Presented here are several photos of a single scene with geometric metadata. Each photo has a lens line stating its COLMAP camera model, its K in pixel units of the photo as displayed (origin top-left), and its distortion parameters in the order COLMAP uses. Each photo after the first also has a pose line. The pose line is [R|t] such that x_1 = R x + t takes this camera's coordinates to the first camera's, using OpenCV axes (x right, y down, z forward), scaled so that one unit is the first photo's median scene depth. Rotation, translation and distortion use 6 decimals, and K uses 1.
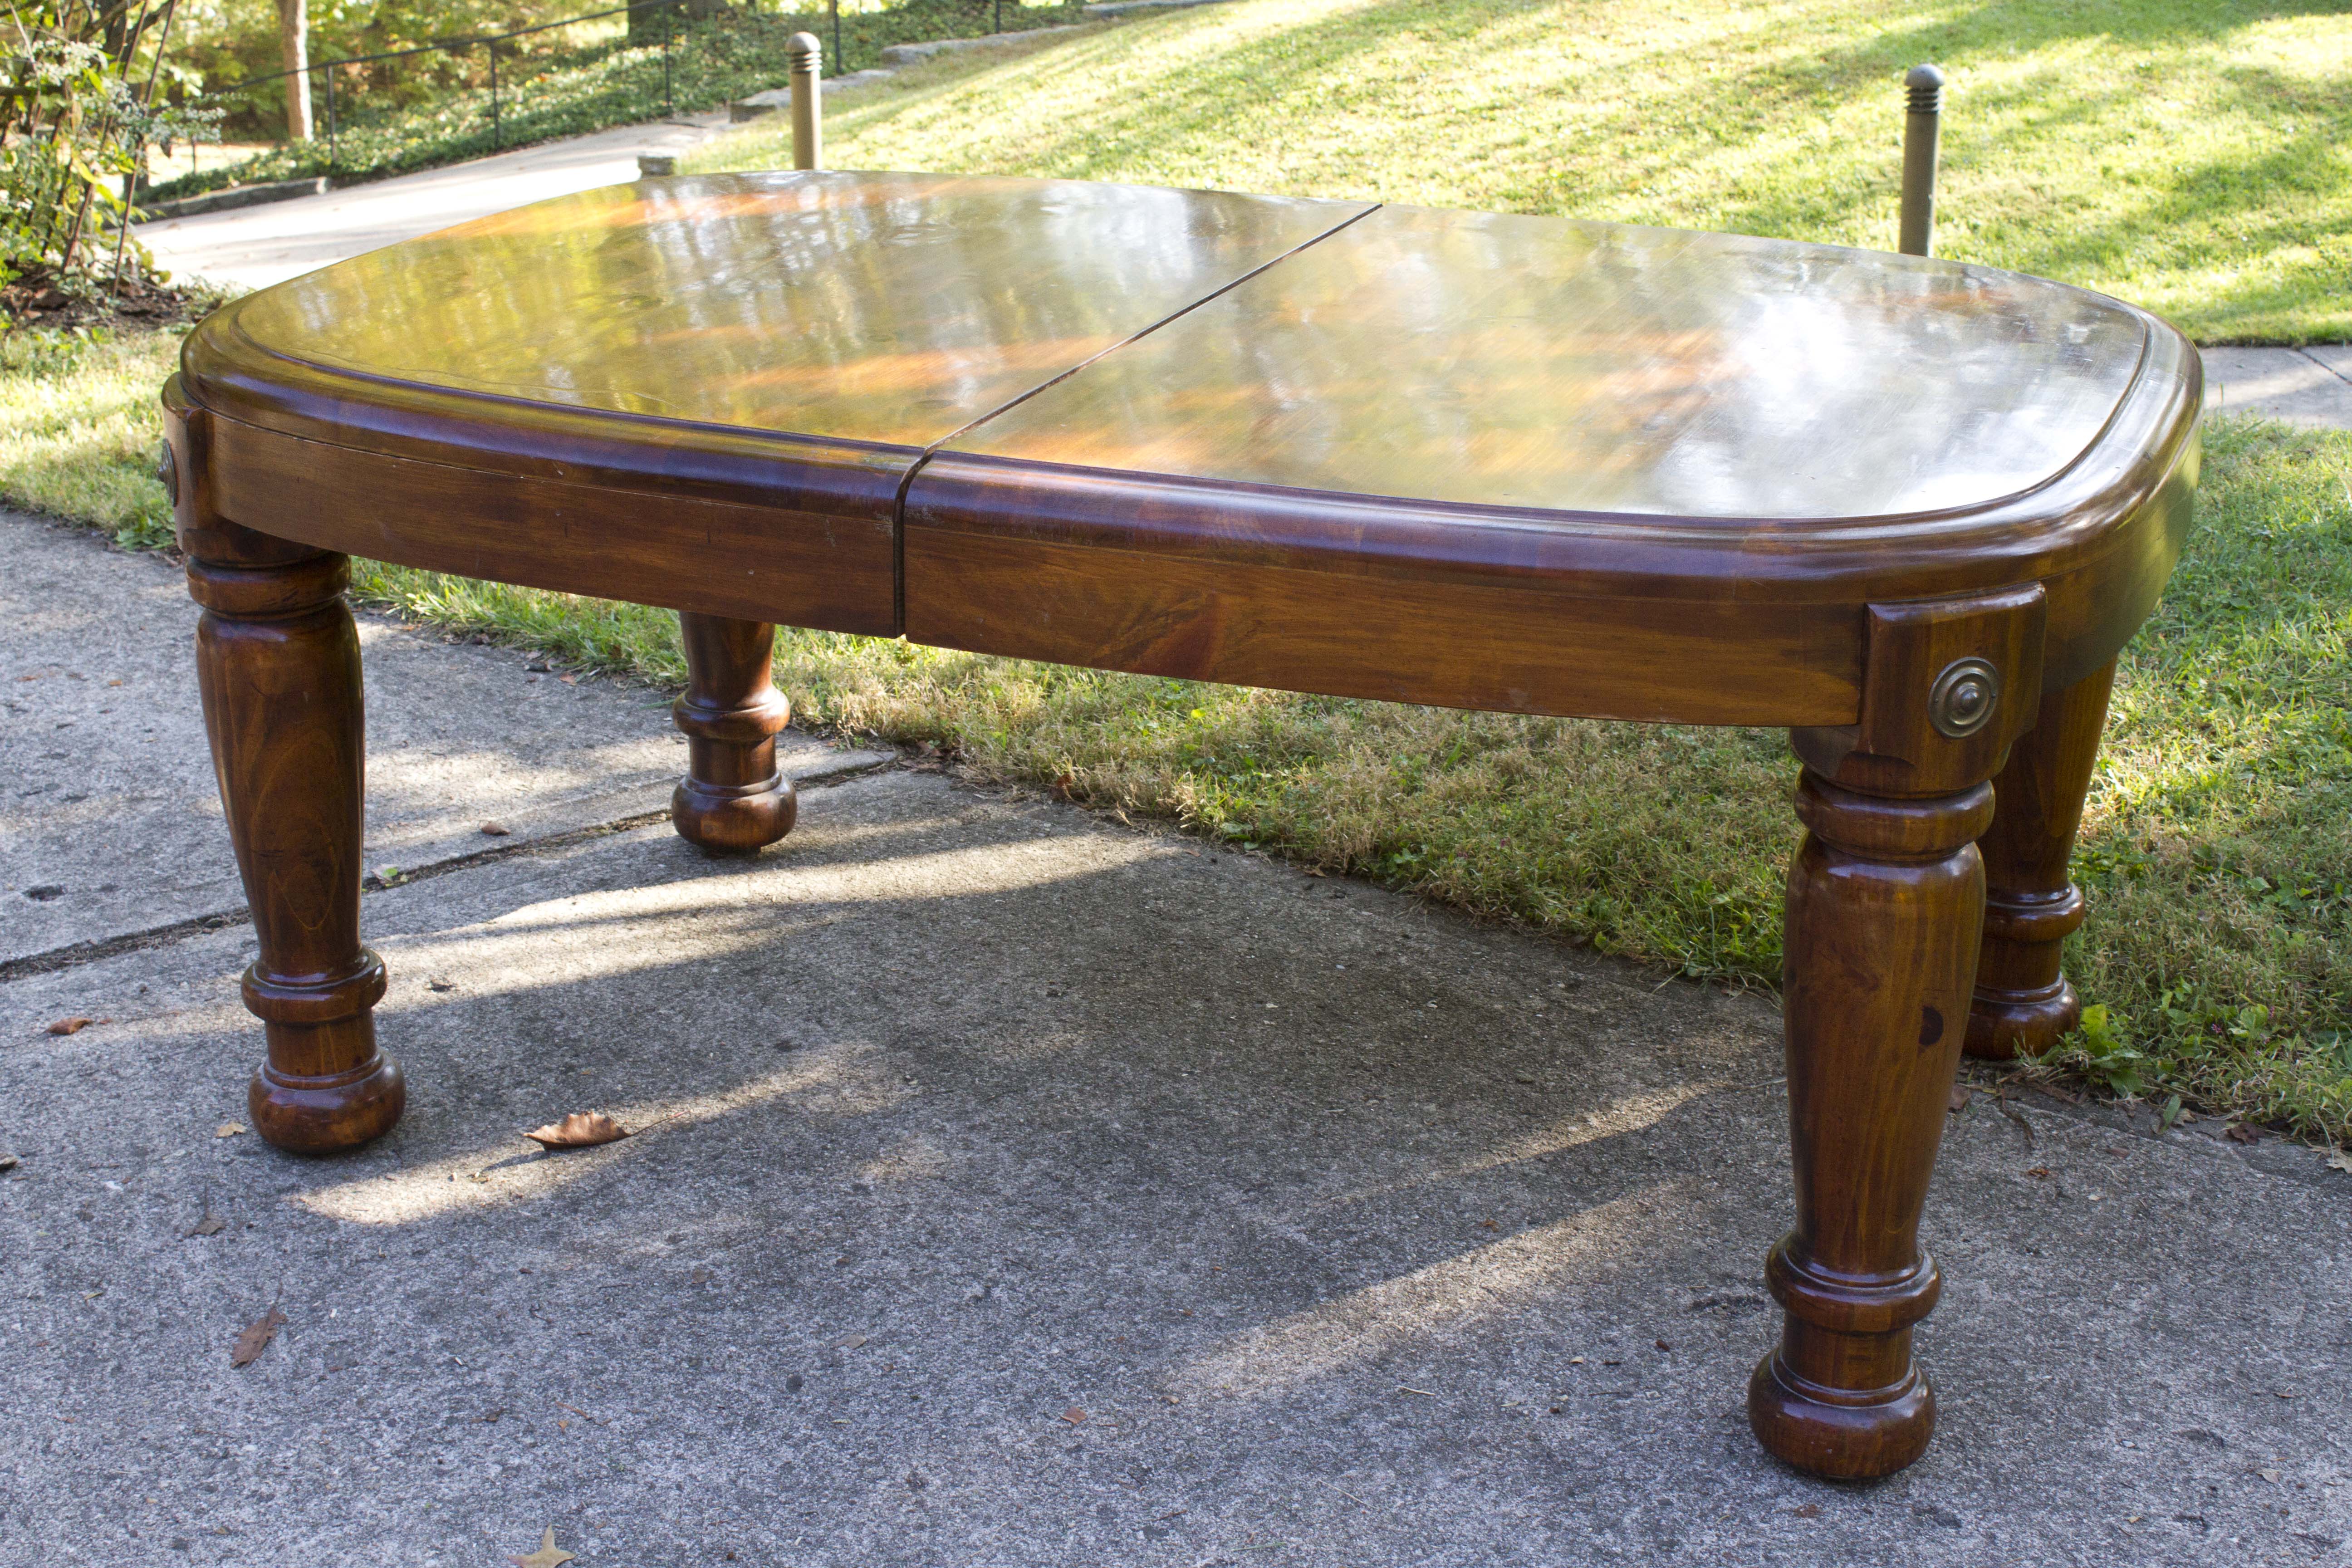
lens RADIAL K [[3578.6, 0, 1178.5], [0, 3578.6, 780.3], [0, 0, 1]] dist [-0.030698, 0.000000]
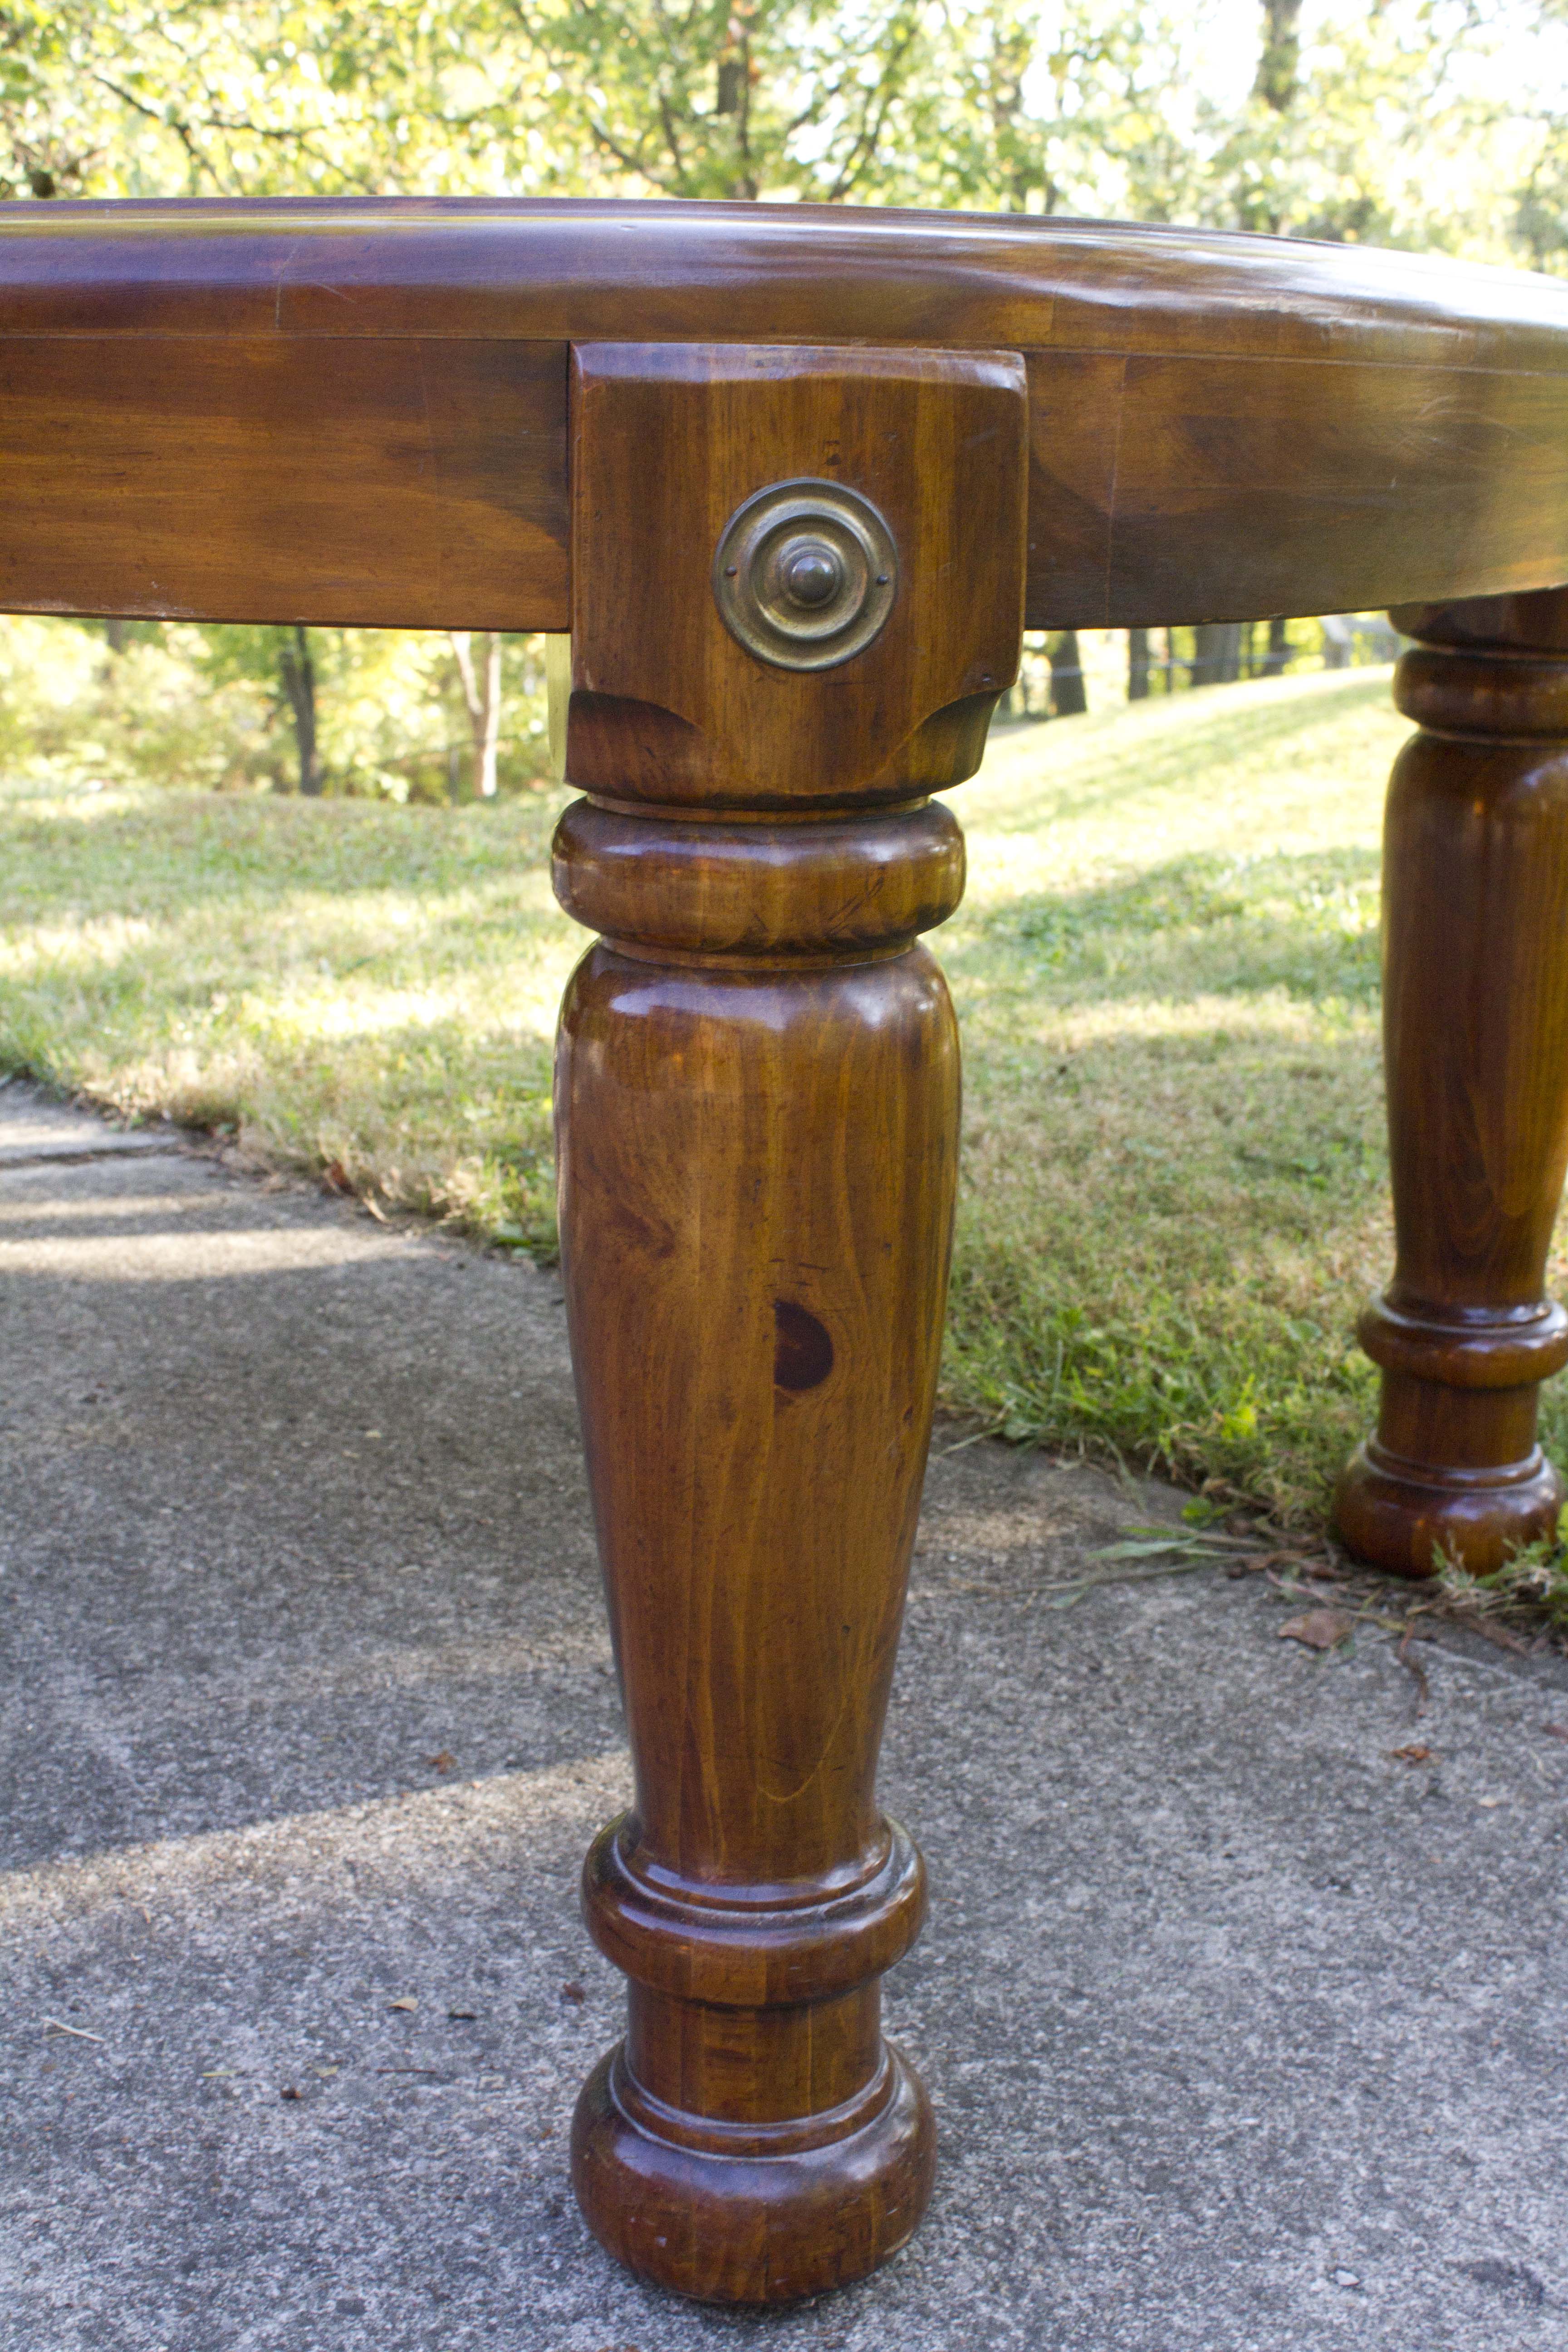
lens RADIAL K [[3105.3, 0, 779.2], [0, 3105.3, 1180.8], [0, 0, 1]] dist [-0.046339, 0.000000]
pose [[0.986857, 0.052079, -0.152975, 0.220039], [-0.064430, 0.994954, -0.076917, 0.064319], [0.148197, 0.085763, 0.985232, 0.493134]]
